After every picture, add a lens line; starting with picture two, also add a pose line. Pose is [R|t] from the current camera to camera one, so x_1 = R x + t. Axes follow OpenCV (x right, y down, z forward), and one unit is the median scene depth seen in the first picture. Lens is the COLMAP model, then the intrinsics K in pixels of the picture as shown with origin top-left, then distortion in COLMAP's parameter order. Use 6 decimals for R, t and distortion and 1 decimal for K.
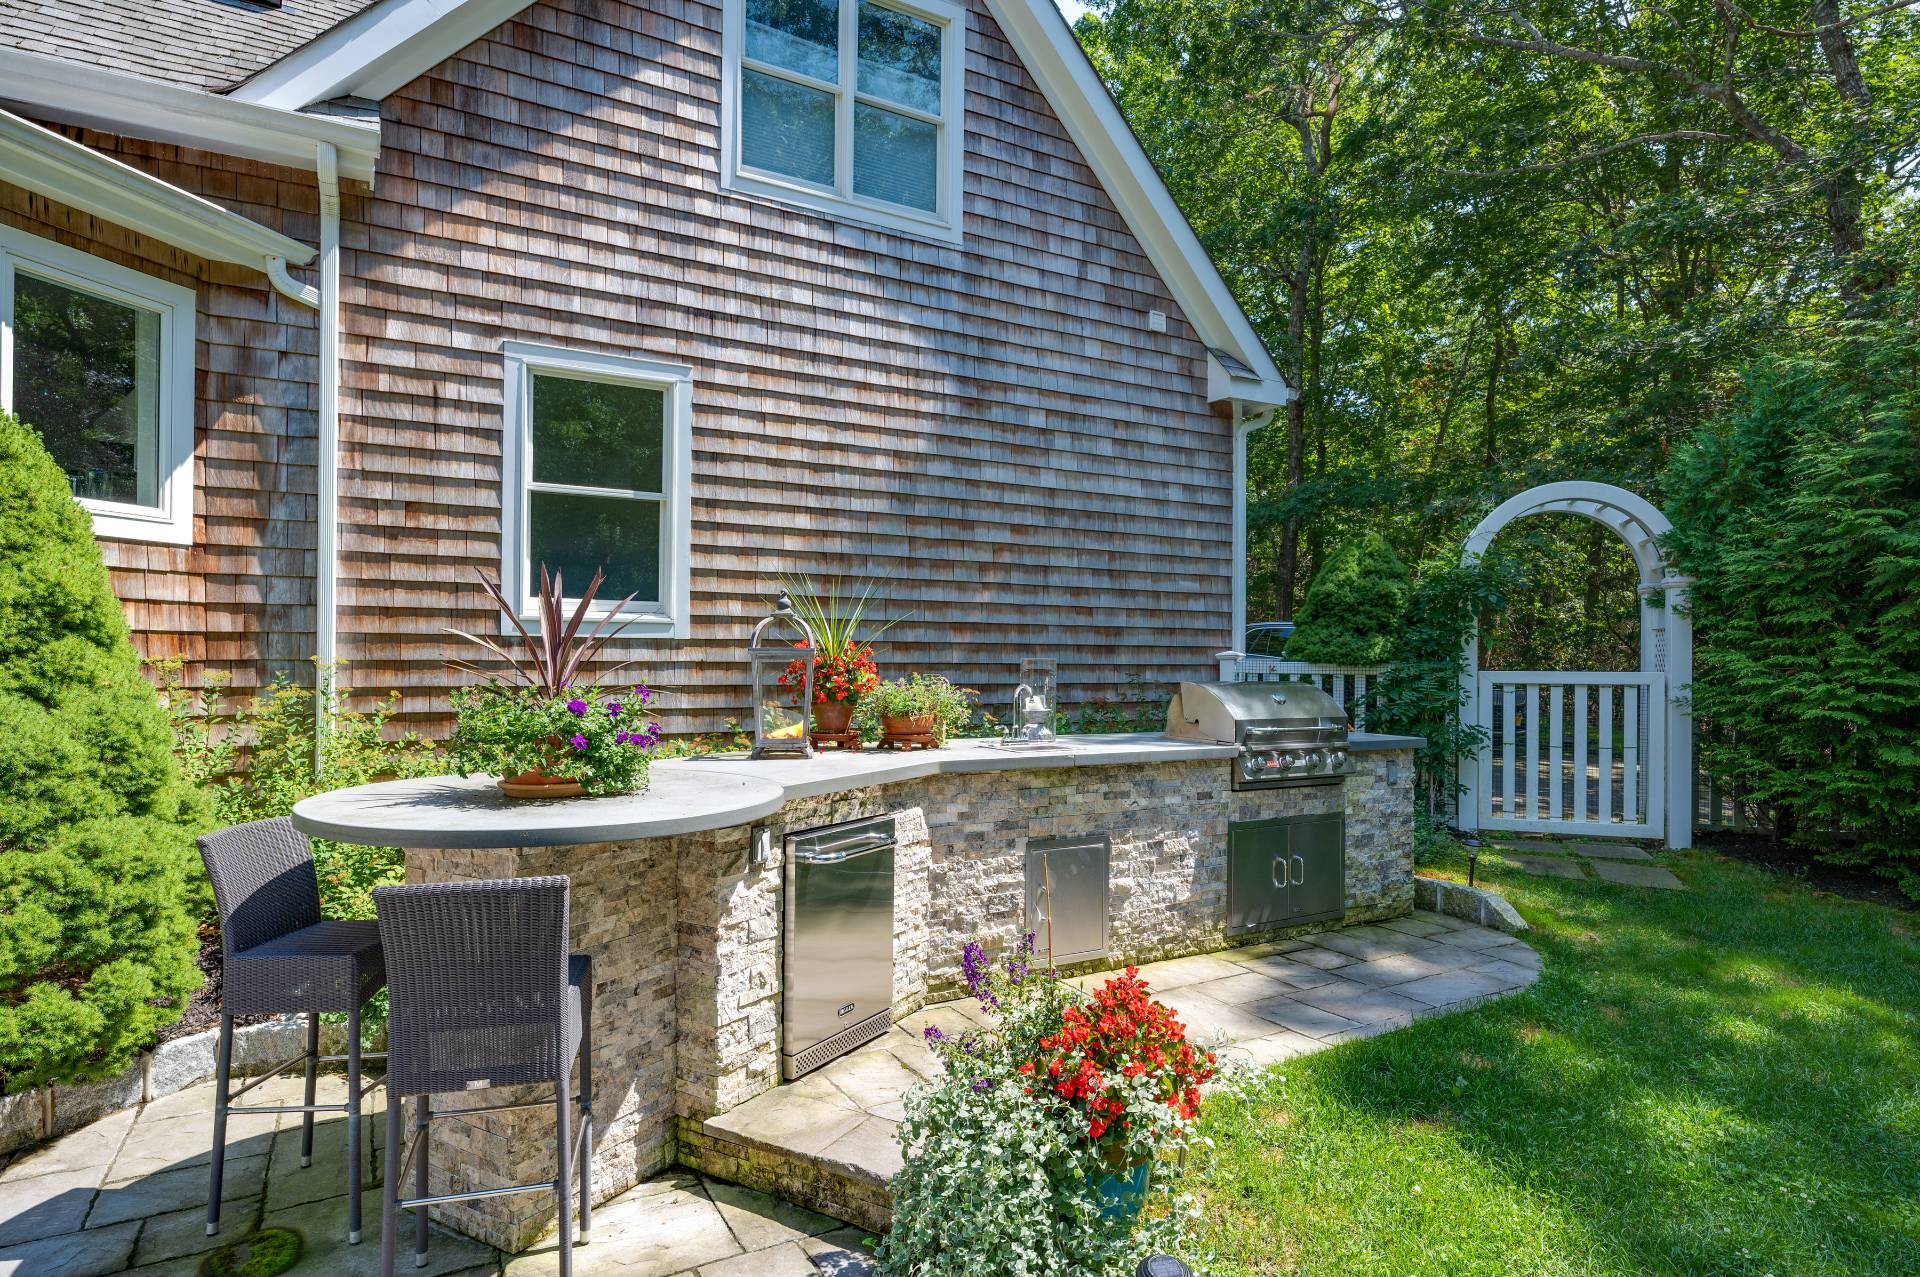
lens RADIAL K [[1051.6, 0, 957.8], [0, 1051.6, 651.1], [0, 0, 1]] dist [0.002265, -0.000313]
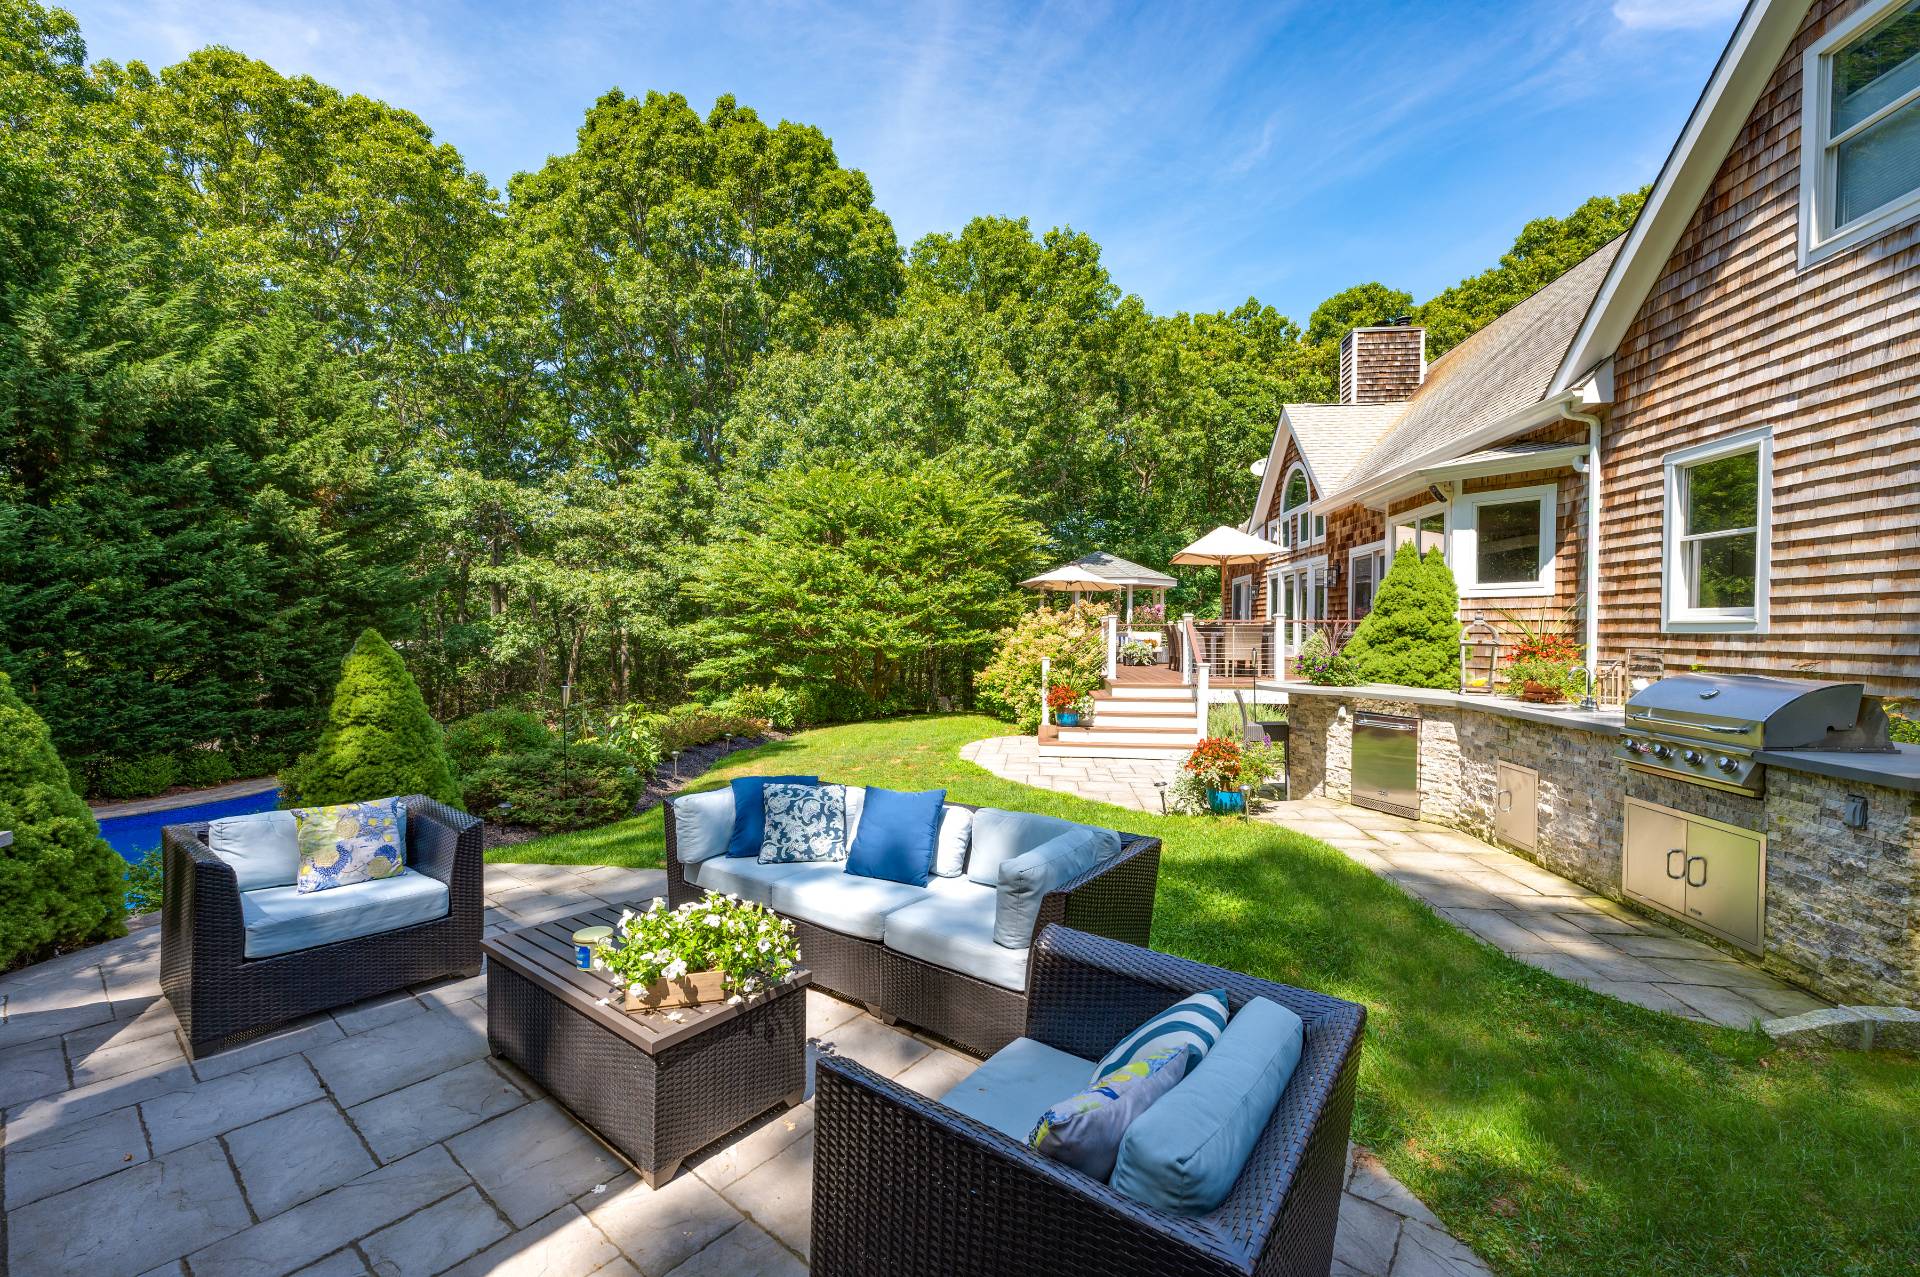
lens RADIAL K [[776.1, 0, 961.6], [0, 776.1, 635.7], [0, 0, 1]] dist [0.007217, -0.000111]
pose [[-0.576940, -0.004380, -0.816775, 1.222477], [-0.004811, 0.999986, -0.001964, -0.003070], [0.816773, 0.002796, -0.576953, 0.809070]]
